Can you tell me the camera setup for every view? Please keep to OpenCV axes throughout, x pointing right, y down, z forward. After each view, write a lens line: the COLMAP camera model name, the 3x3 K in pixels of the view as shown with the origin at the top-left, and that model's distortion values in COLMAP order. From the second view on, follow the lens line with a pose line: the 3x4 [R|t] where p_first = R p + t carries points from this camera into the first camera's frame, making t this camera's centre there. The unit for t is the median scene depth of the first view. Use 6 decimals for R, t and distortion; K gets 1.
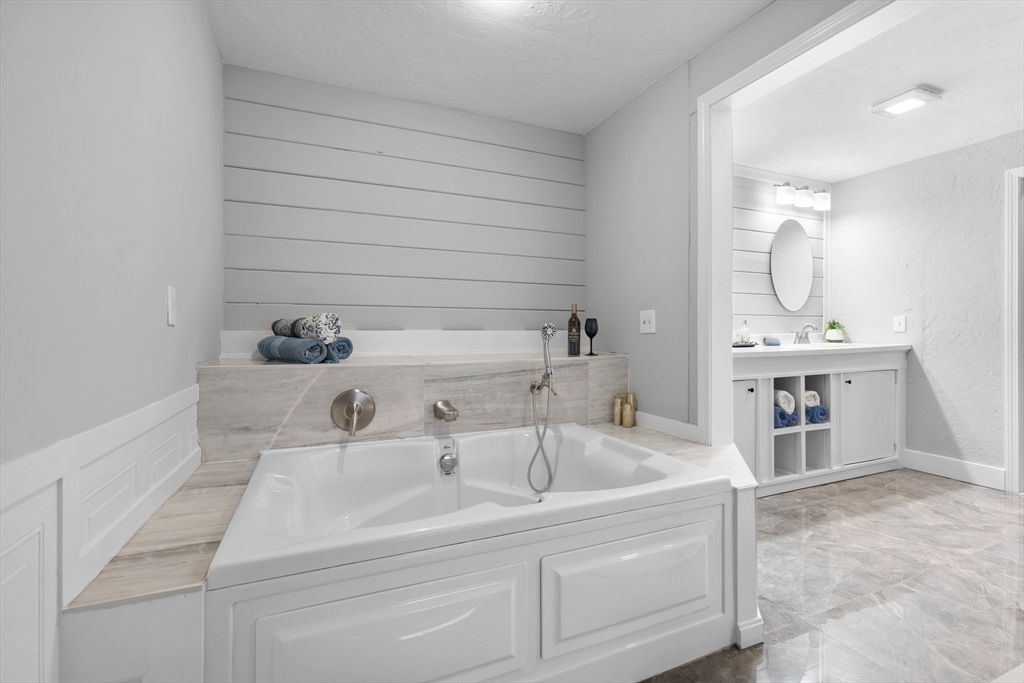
lens RADIAL K [[456.8, 0, 515.7], [0, 456.8, 334.9], [0, 0, 1]] dist [-0.001594, -0.000021]
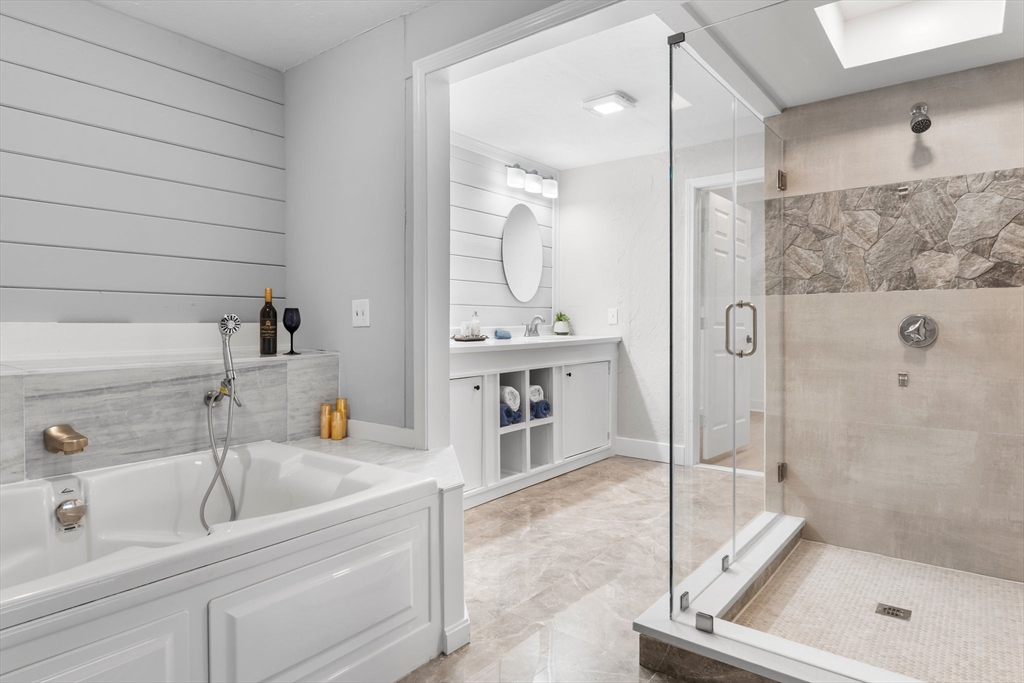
lens RADIAL K [[589.5, 0, 516.0], [0, 589.5, 334.3], [0, 0, 1]] dist [-0.000349, 0.001831]
pose [[0.879252, -0.009200, 0.476269, 0.020613], [0.003523, 0.999912, 0.012810, -0.002117], [-0.476345, -0.009585, 0.879206, -0.096648]]
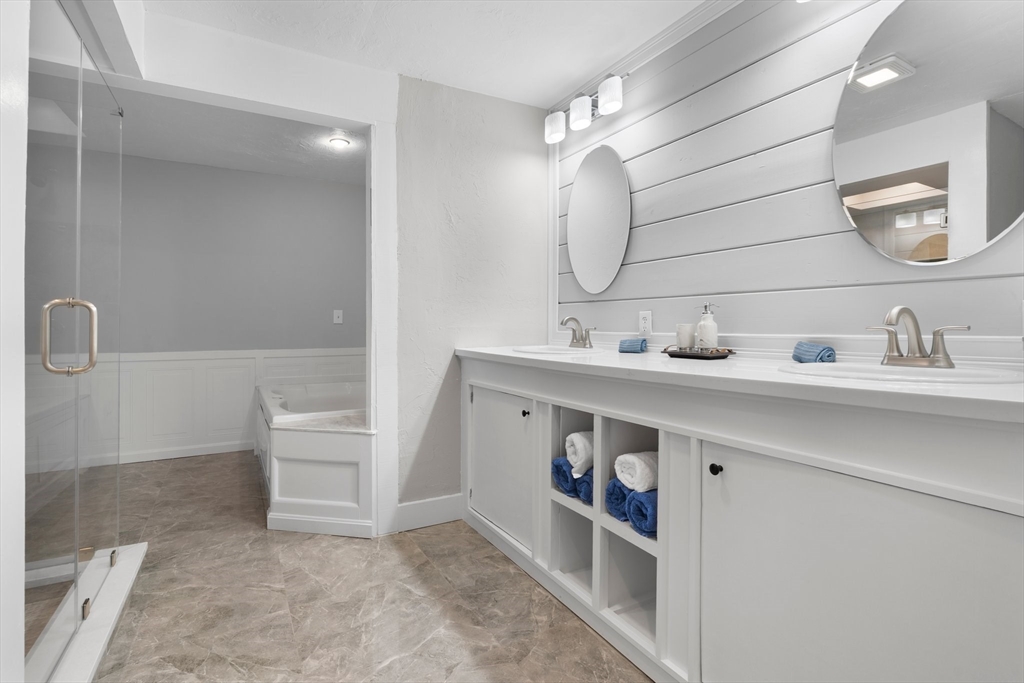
lens RADIAL K [[491.7, 0, 511.5], [0, 491.7, 322.9], [0, 0, 1]] dist [-0.001776, -0.000415]
pose [[0.100297, -0.001300, -0.994957, 1.421529], [-0.004919, 0.999986, -0.001803, -0.014896], [0.994945, 0.005075, 0.100289, 1.030217]]
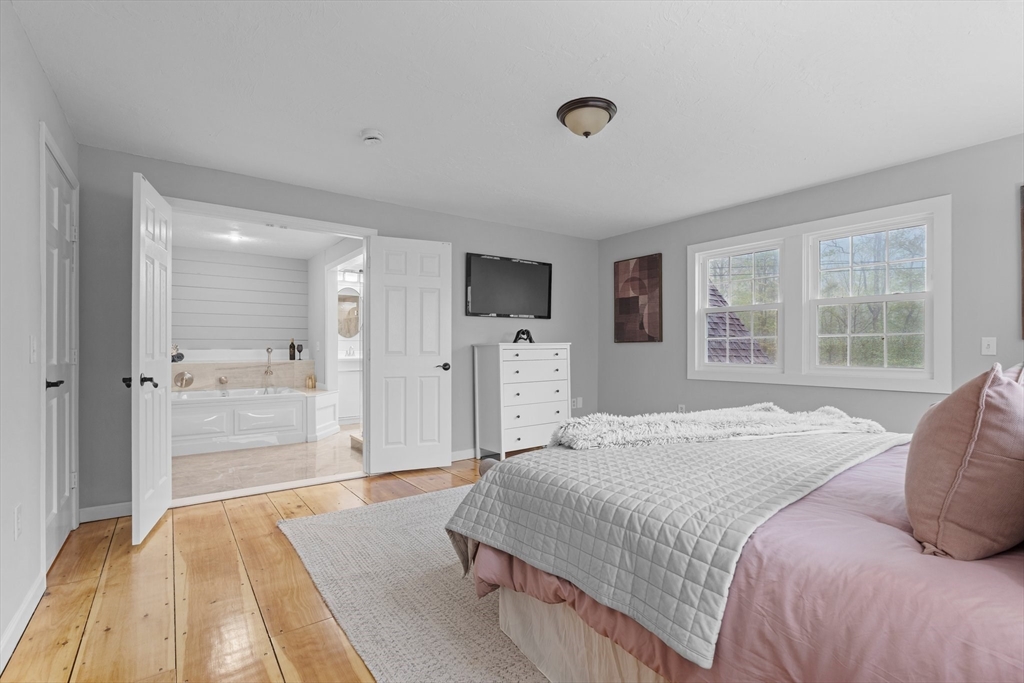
lens RADIAL K [[459.6, 0, 515.5], [0, 459.6, 347.1], [0, 0, 1]] dist [-0.008139, 0.000009]
pose [[0.969784, 0.000818, 0.243962, 0.713204], [-0.000545, 0.999999, -0.001189, -0.020880], [-0.243963, 0.001020, 0.969784, -1.691445]]
